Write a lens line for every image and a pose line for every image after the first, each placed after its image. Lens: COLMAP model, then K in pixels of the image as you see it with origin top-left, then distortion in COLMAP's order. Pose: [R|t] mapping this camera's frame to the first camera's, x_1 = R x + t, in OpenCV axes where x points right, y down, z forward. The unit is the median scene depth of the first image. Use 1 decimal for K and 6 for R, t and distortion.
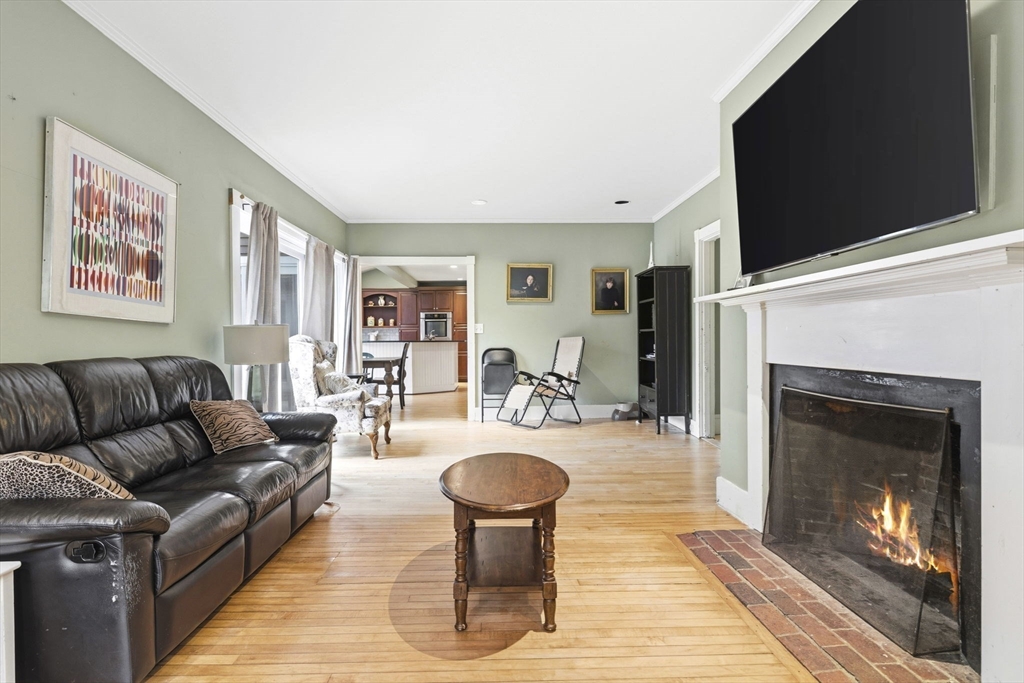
lens RADIAL K [[453.3, 0, 513.4], [0, 453.3, 338.8], [0, 0, 1]] dist [-0.003009, -0.000365]
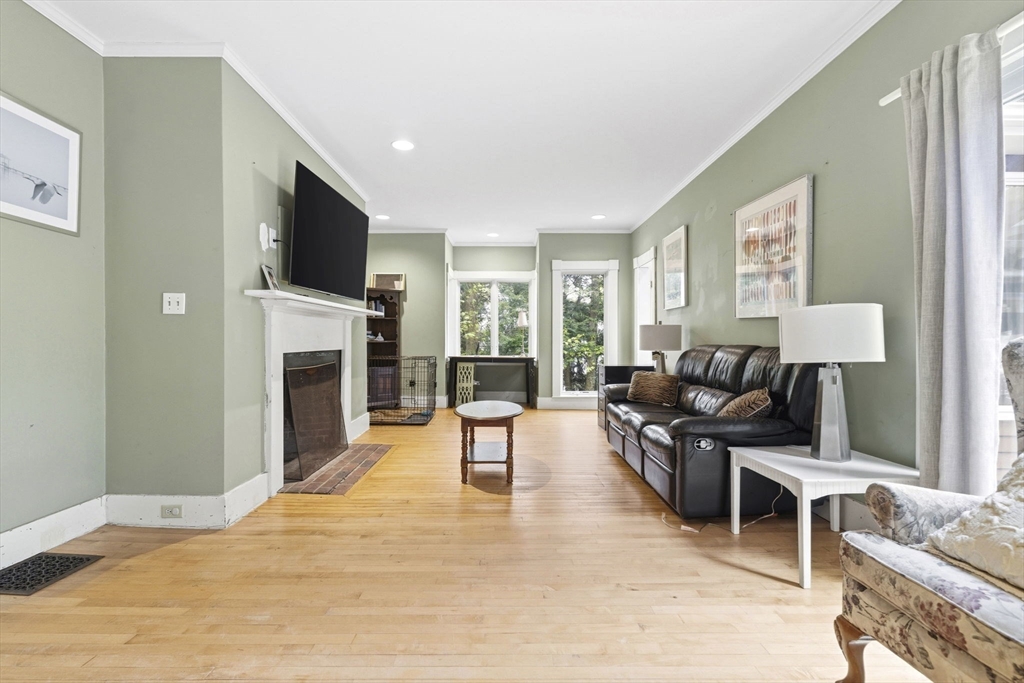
lens RADIAL K [[453.3, 0, 513.4], [0, 453.3, 338.8], [0, 0, 1]] dist [-0.003009, -0.000365]
pose [[-0.999260, 0.005559, 0.038054, -0.145716], [0.005495, 0.999983, -0.001788, 0.016732], [-0.038063, -0.001577, -0.999274, 2.181480]]
